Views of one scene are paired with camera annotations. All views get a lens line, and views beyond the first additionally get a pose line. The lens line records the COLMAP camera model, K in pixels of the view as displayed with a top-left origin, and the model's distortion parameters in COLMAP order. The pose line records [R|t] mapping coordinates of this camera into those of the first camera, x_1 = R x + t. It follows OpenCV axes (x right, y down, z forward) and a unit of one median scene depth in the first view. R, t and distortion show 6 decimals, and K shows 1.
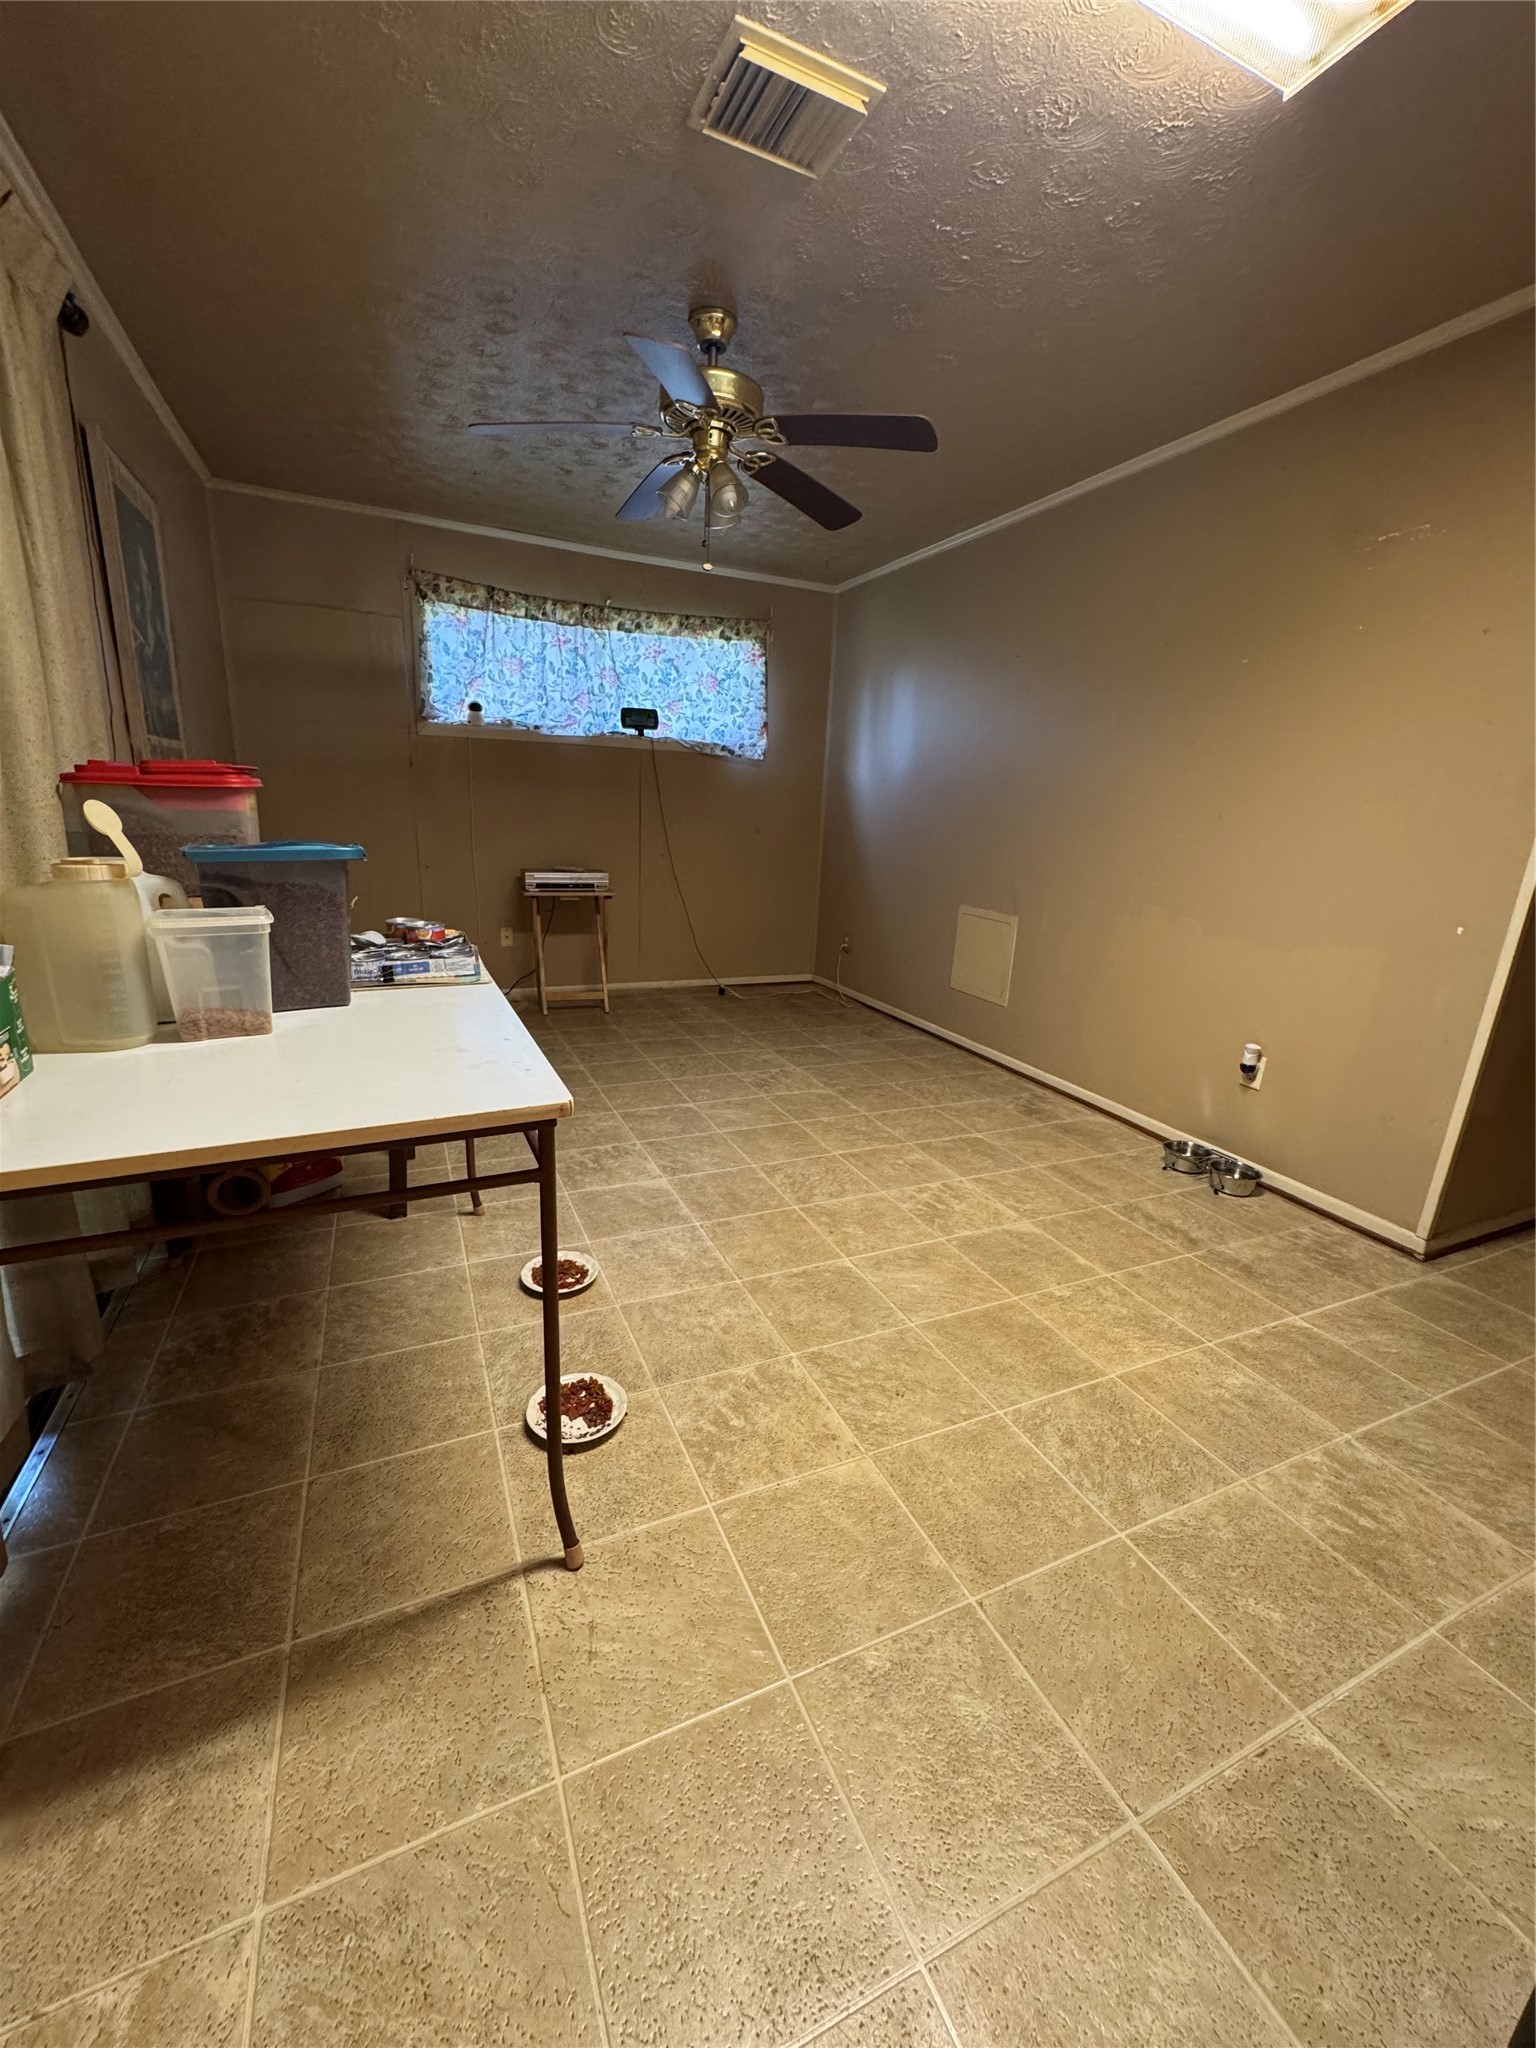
lens RADIAL K [[812.9, 0, 771.6], [0, 812.9, 1020.9], [0, 0, 1]] dist [-0.003752, 0.000632]
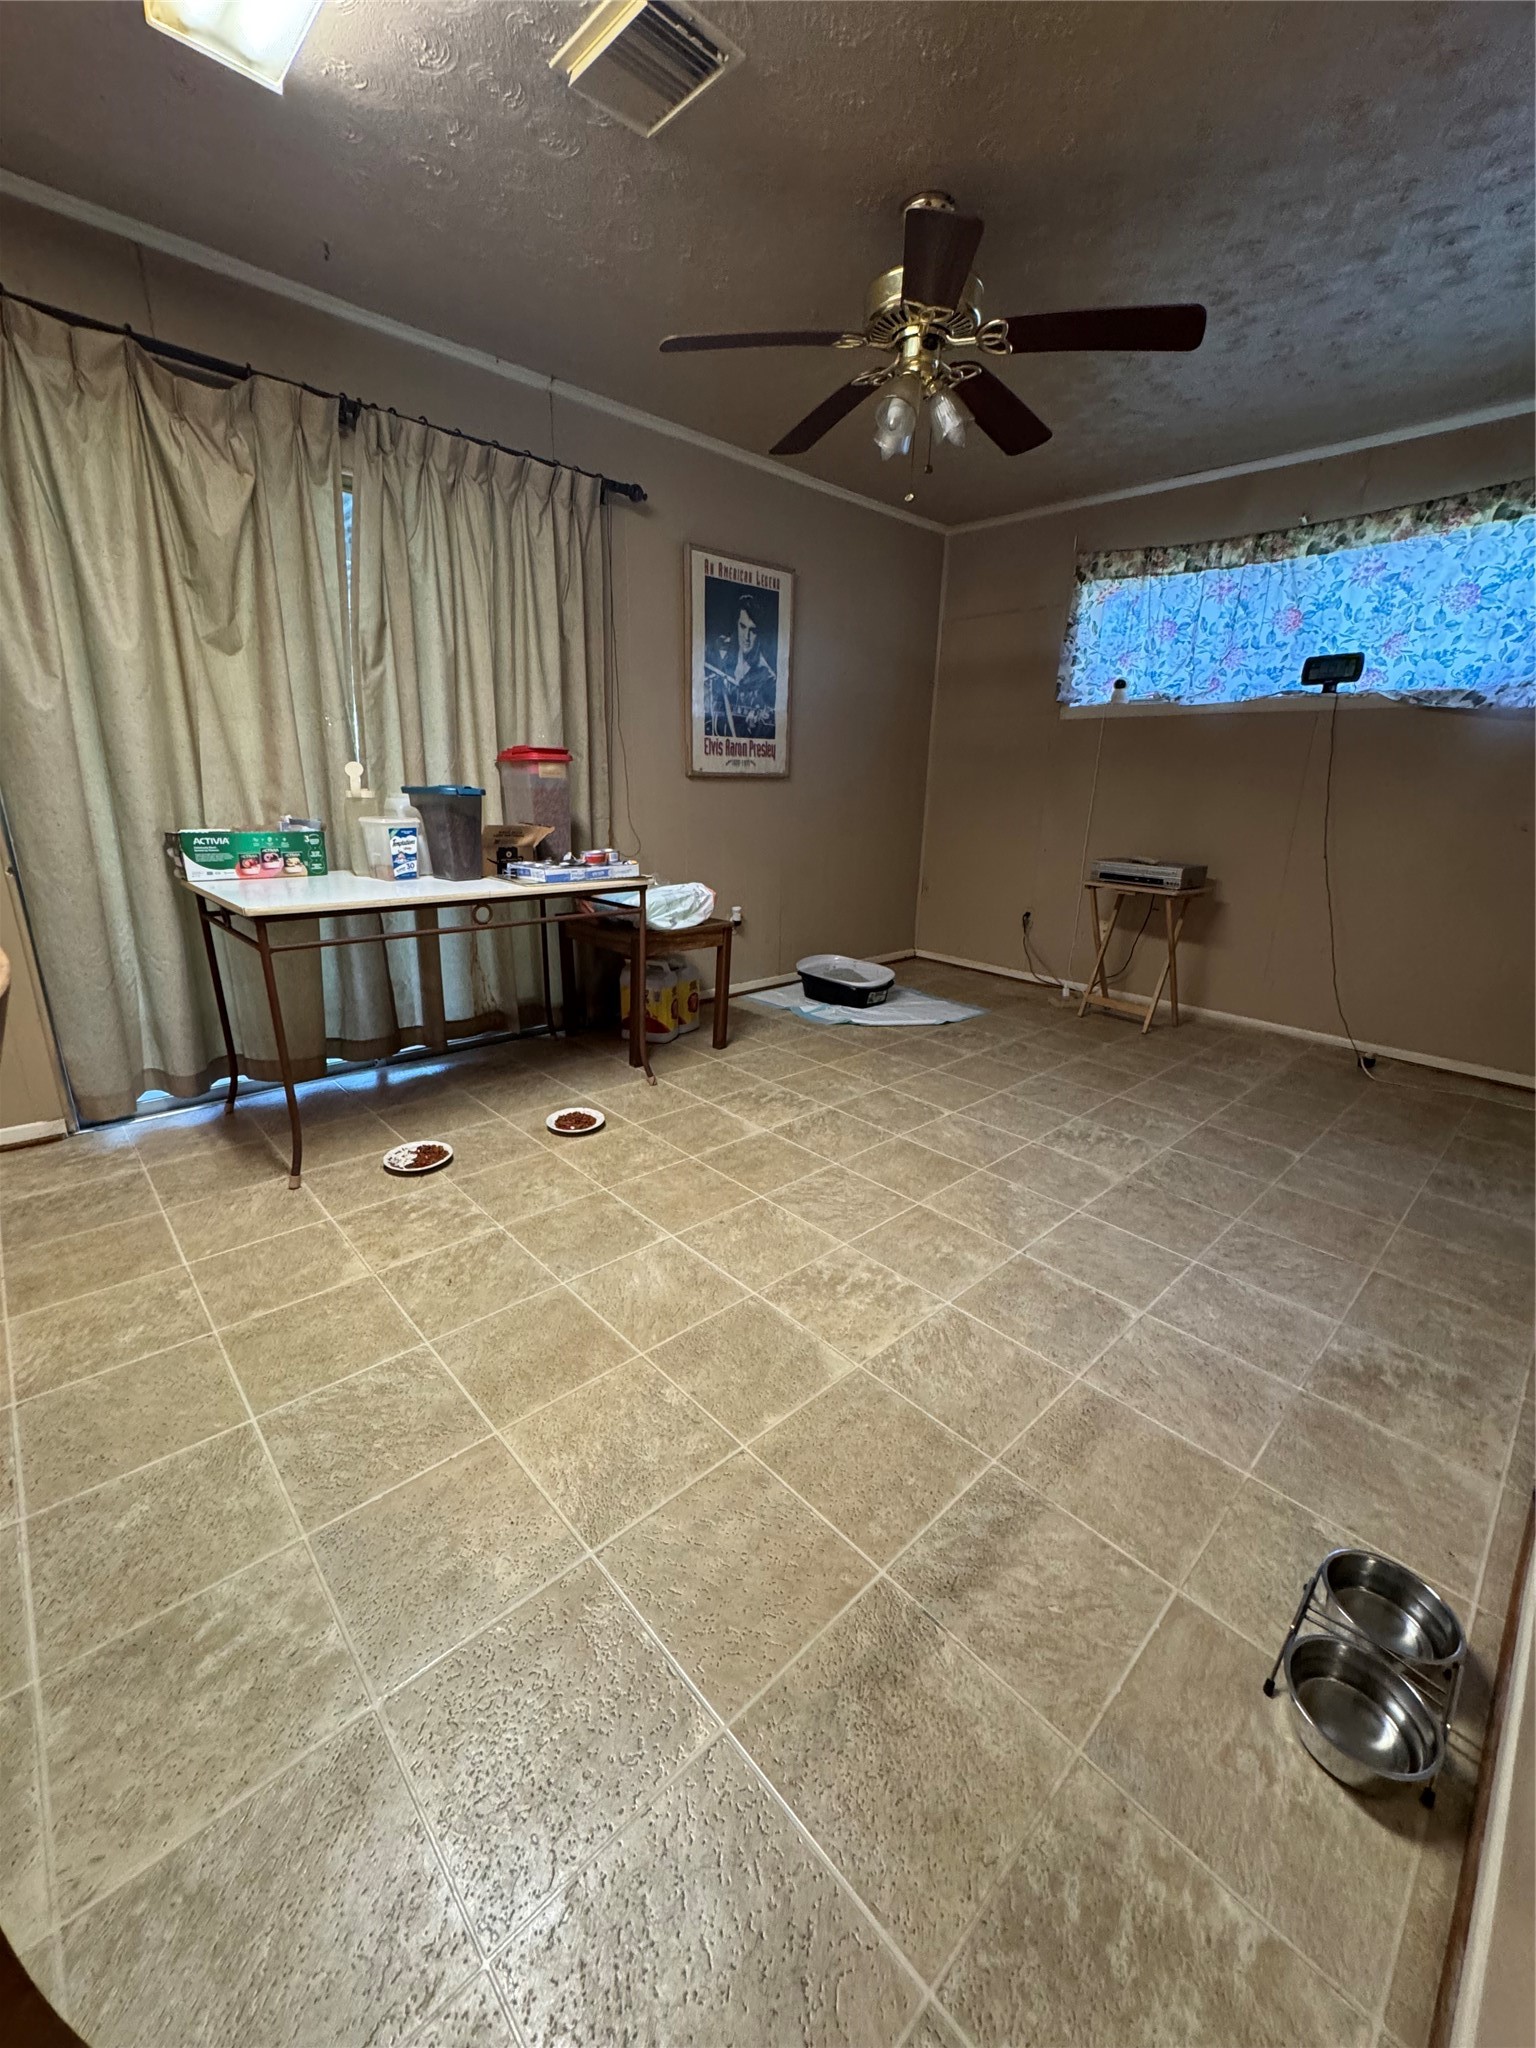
lens RADIAL K [[812.9, 0, 772.4], [0, 812.9, 1026.2], [0, 0, 1]] dist [-0.003752, 0.000632]
pose [[0.324233, 0.247483, -0.913031, 0.676348], [-0.253606, 0.952582, 0.168144, -0.094006], [0.911349, 0.177032, 0.371621, 0.514040]]
